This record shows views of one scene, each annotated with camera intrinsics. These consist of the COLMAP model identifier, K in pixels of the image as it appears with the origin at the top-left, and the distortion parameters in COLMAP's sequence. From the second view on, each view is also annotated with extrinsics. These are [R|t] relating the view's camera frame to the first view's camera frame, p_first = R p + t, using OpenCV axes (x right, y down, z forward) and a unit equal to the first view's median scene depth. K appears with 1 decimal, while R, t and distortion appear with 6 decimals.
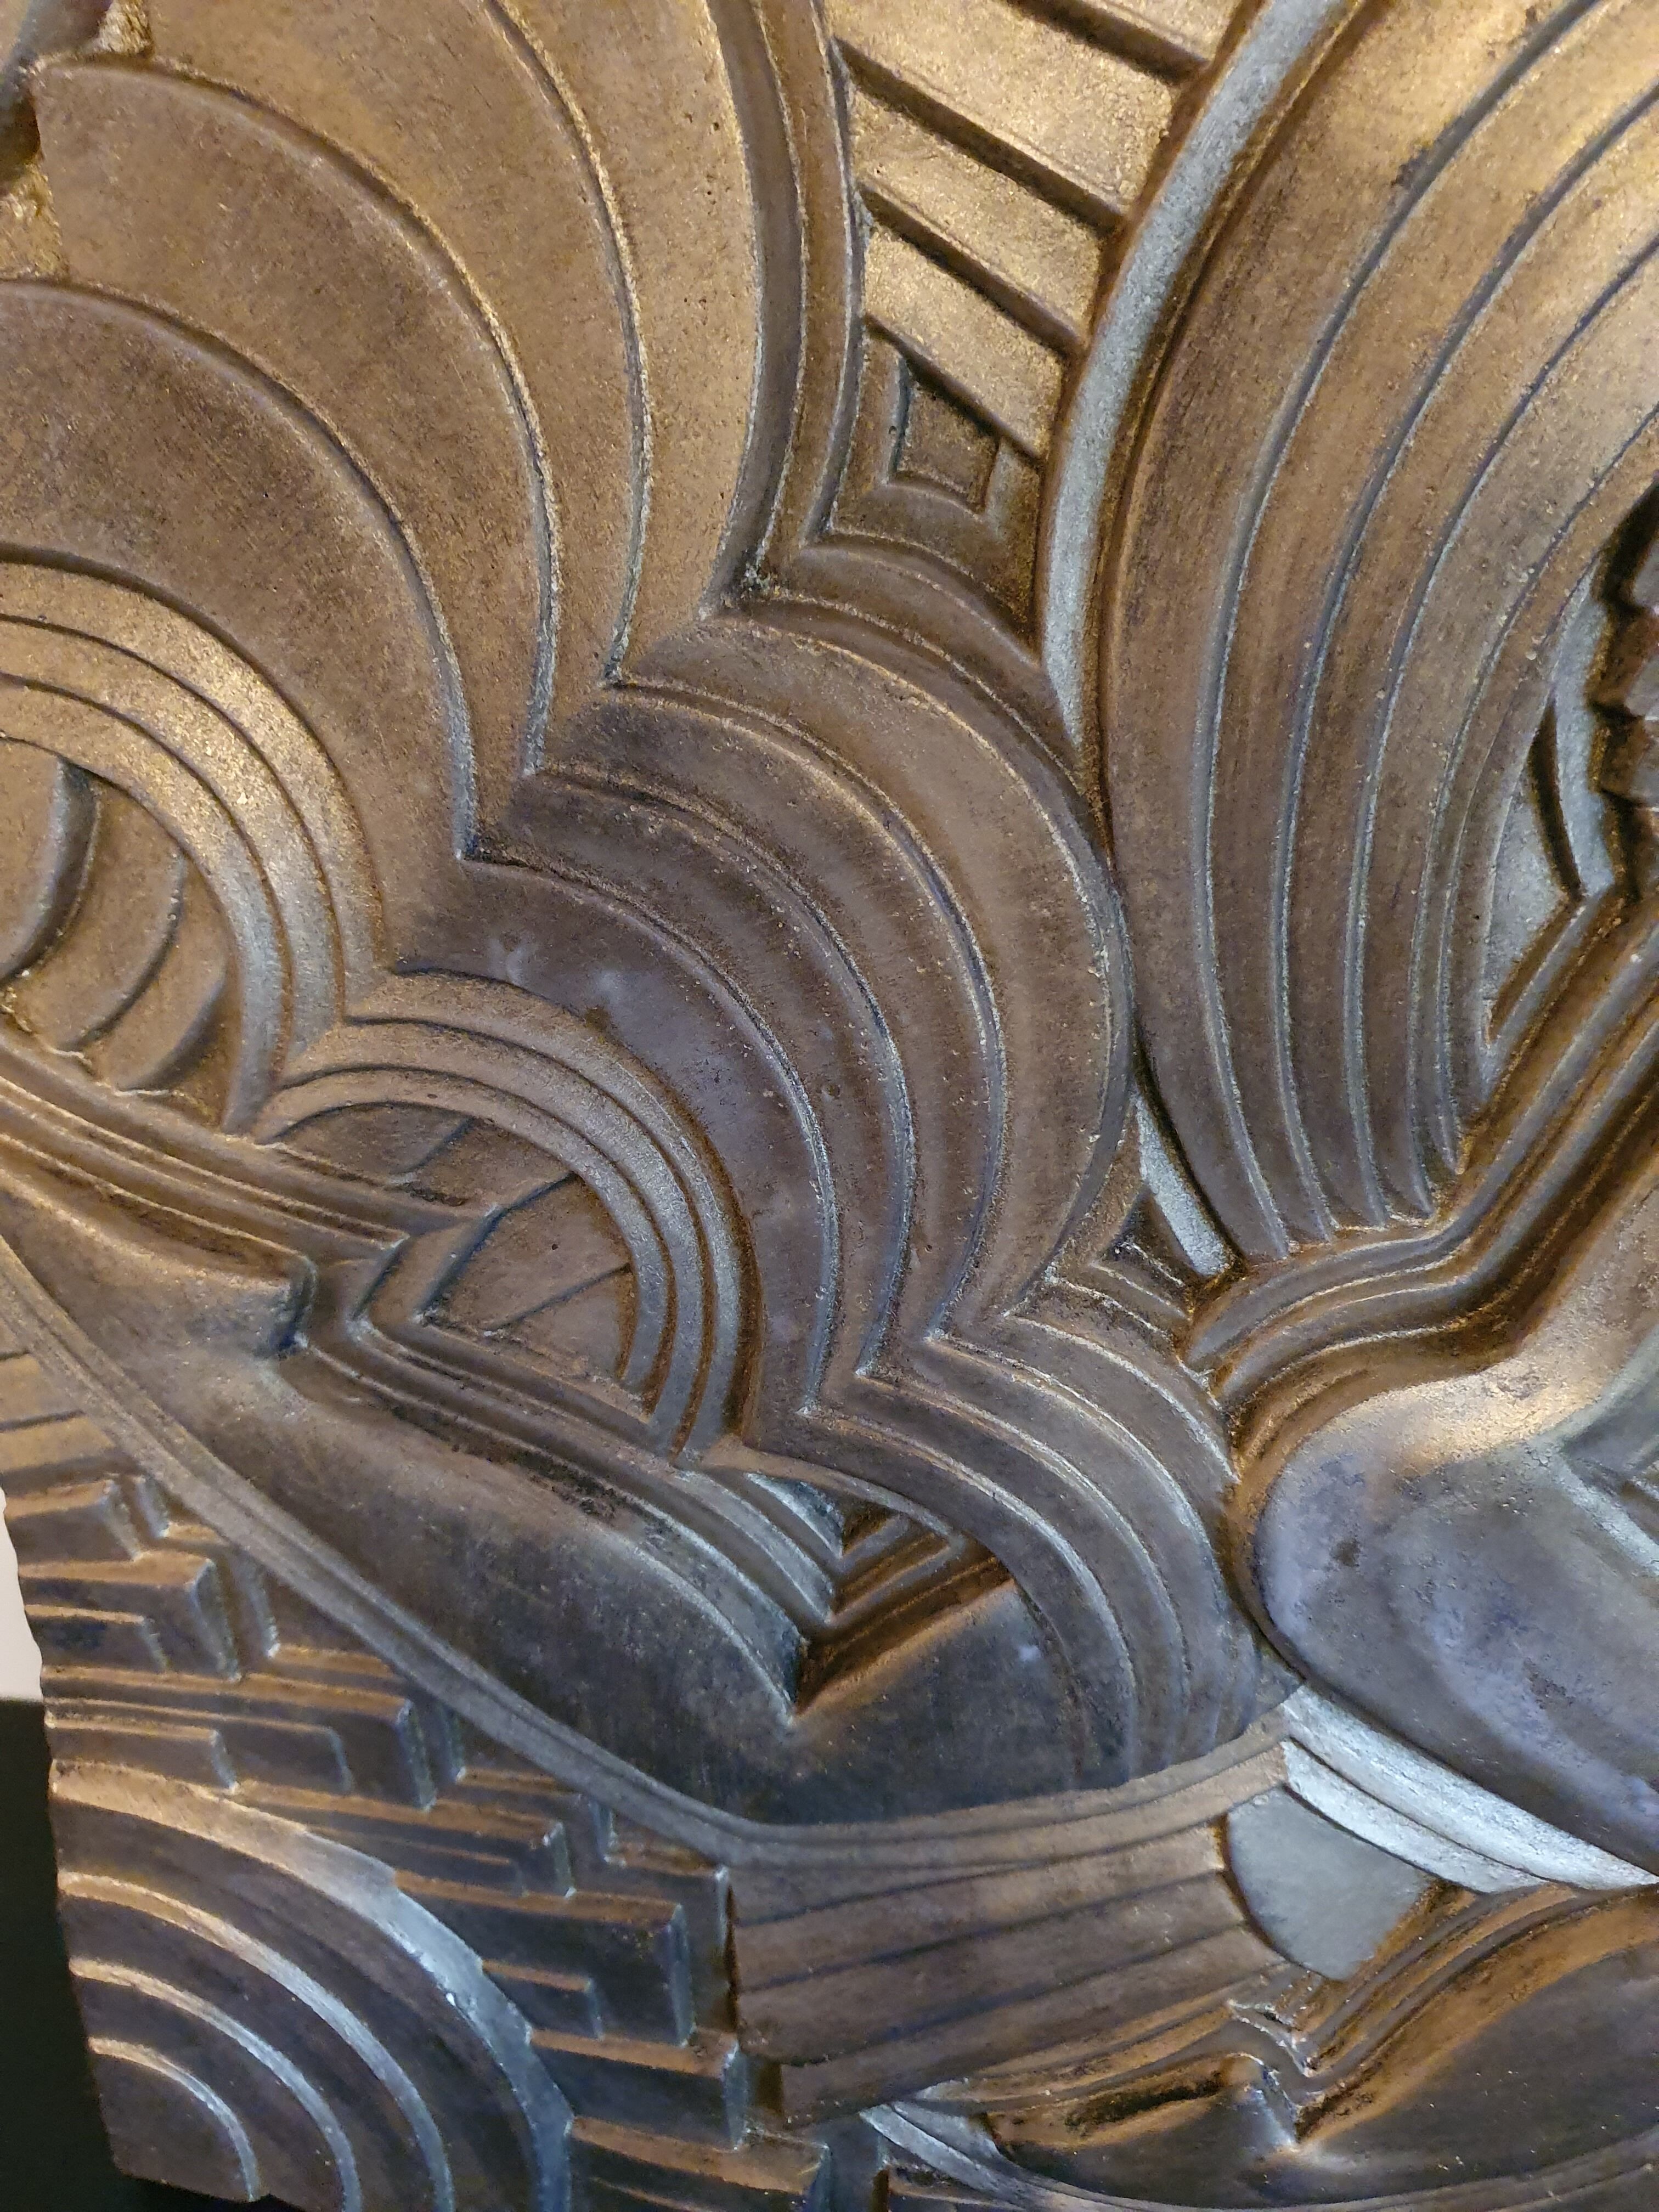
lens RADIAL K [[1702.8, 0, 829.5], [0, 1702.8, 1106.0], [0, 0, 1]] dist [-0.036012, -0.000999]
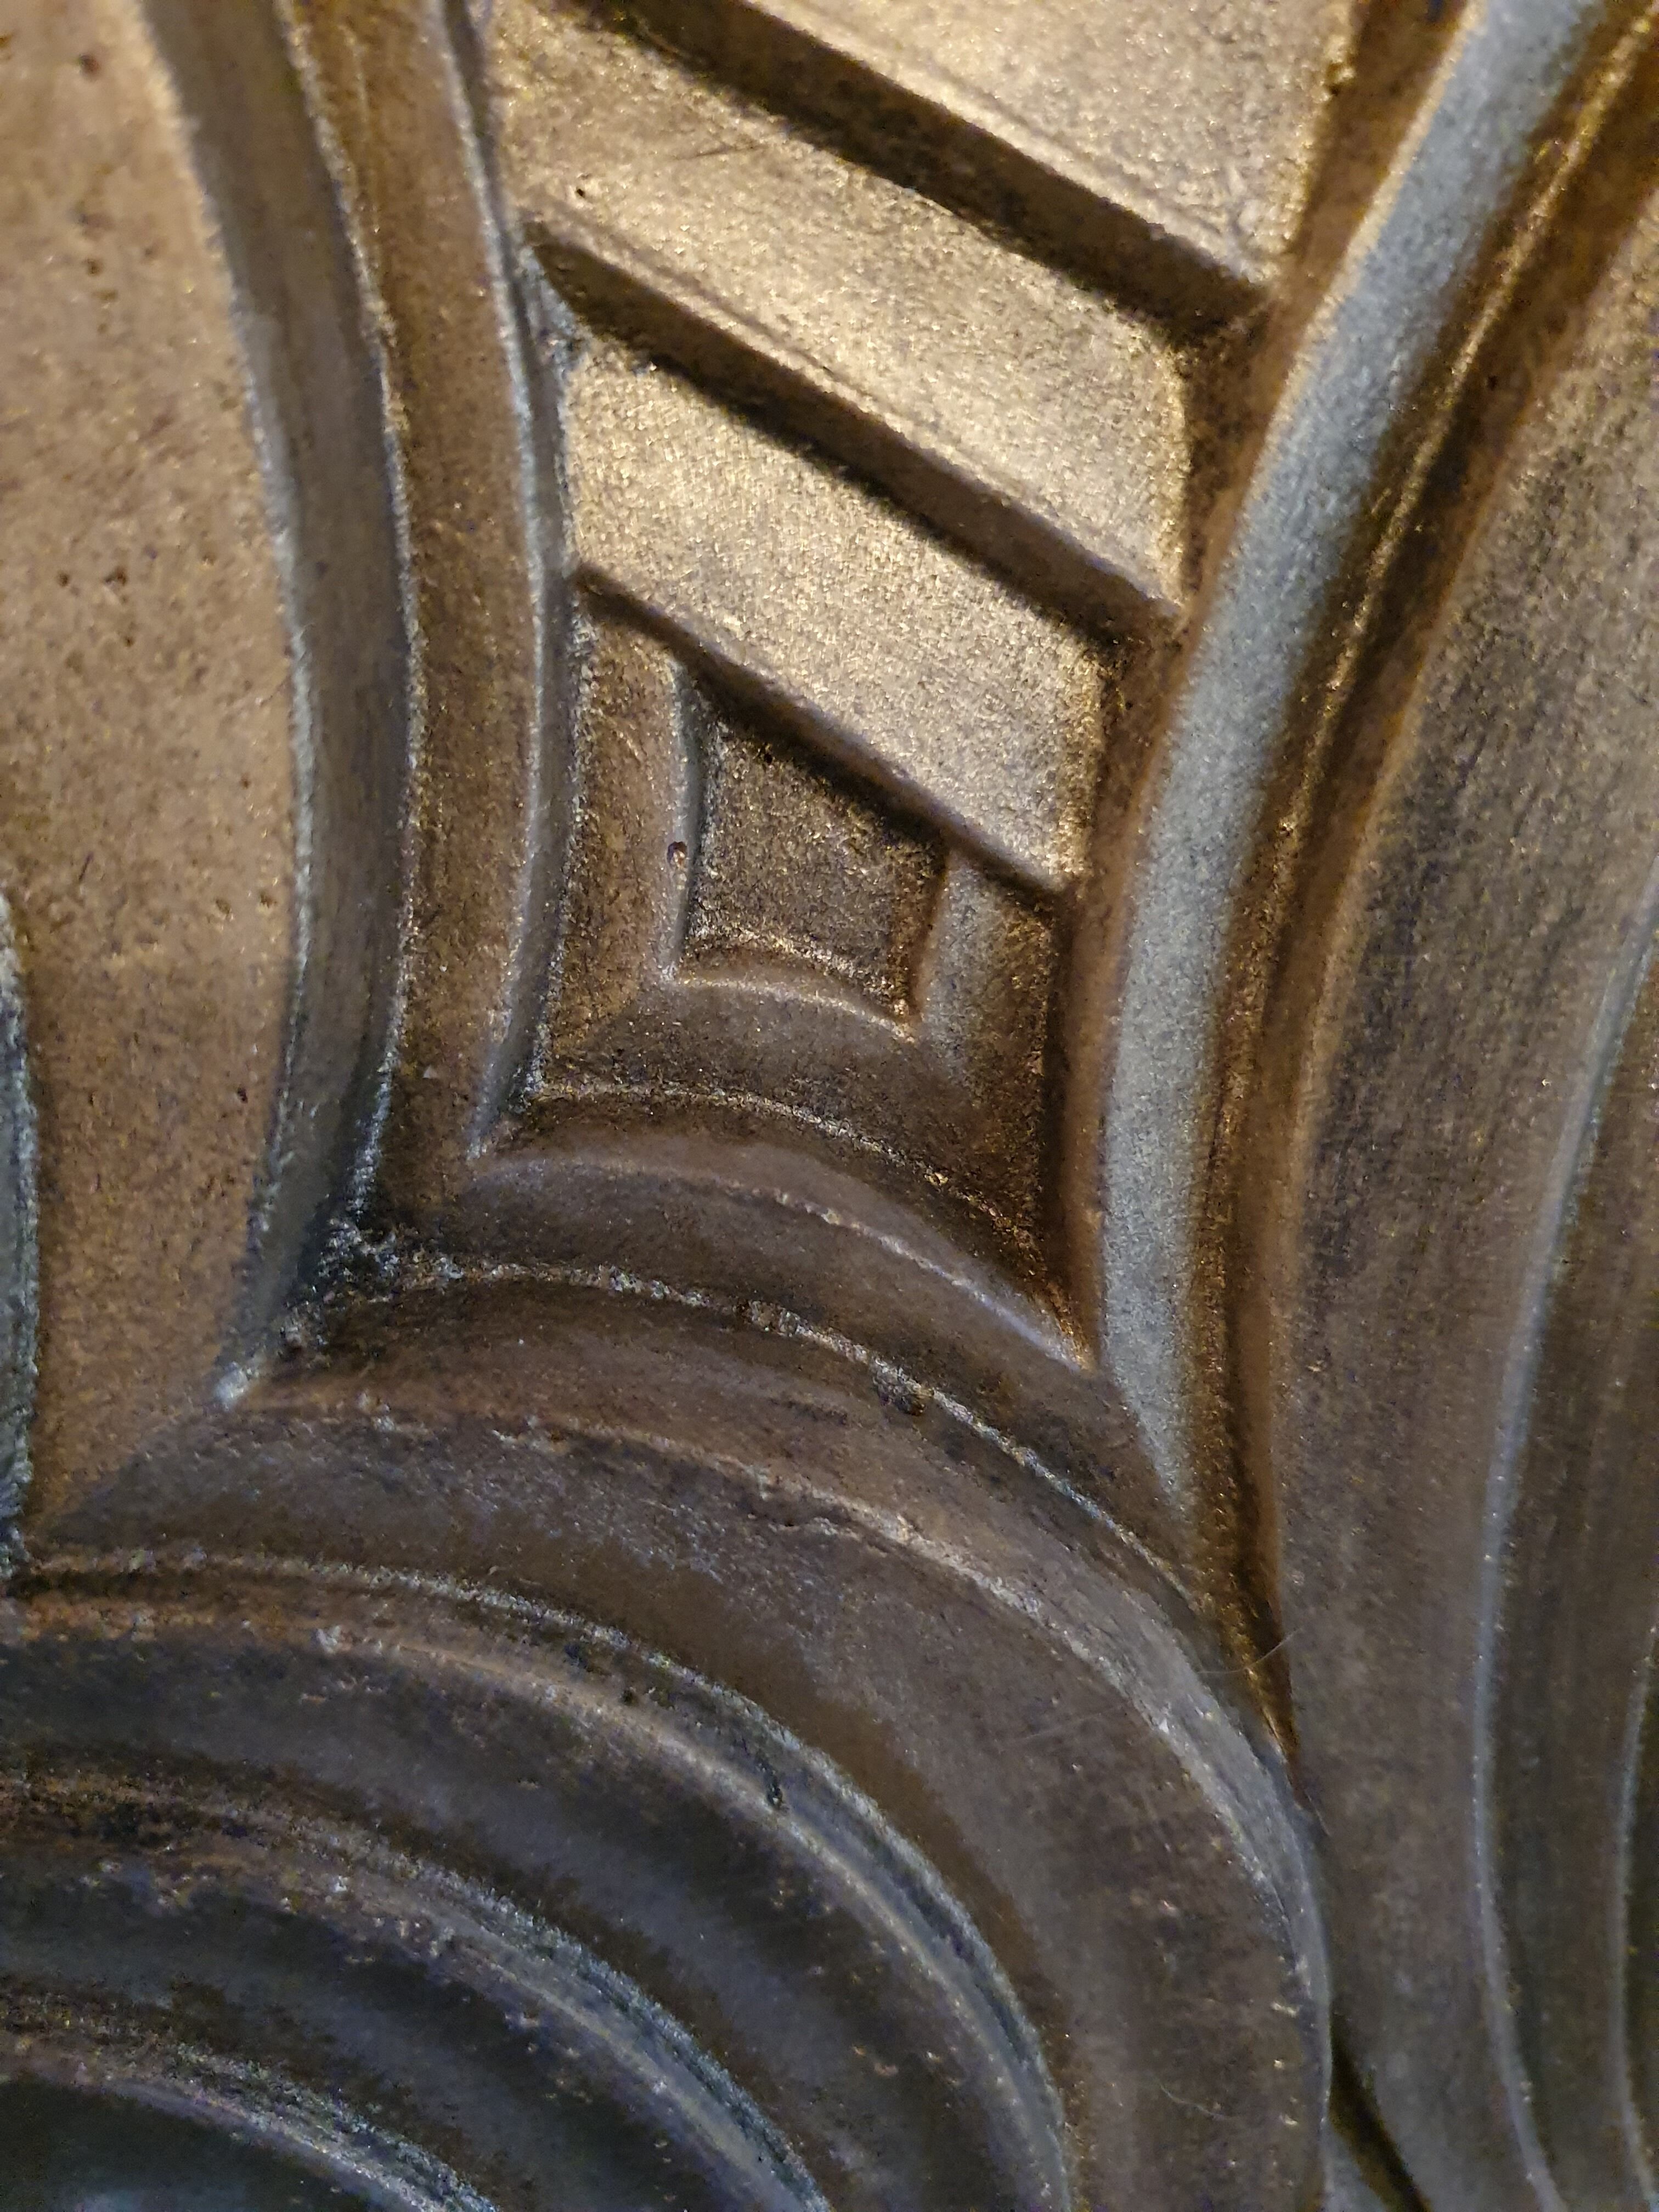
lens RADIAL K [[1858.4, 0, 829.5], [0, 1858.4, 1106.0], [0, 0, 1]] dist [-0.047832, 0.001042]
pose [[0.966200, -0.130226, 0.222482, -0.031506], [0.143278, 0.988726, -0.043496, -0.328144], [-0.214310, 0.073902, 0.973966, 0.604504]]
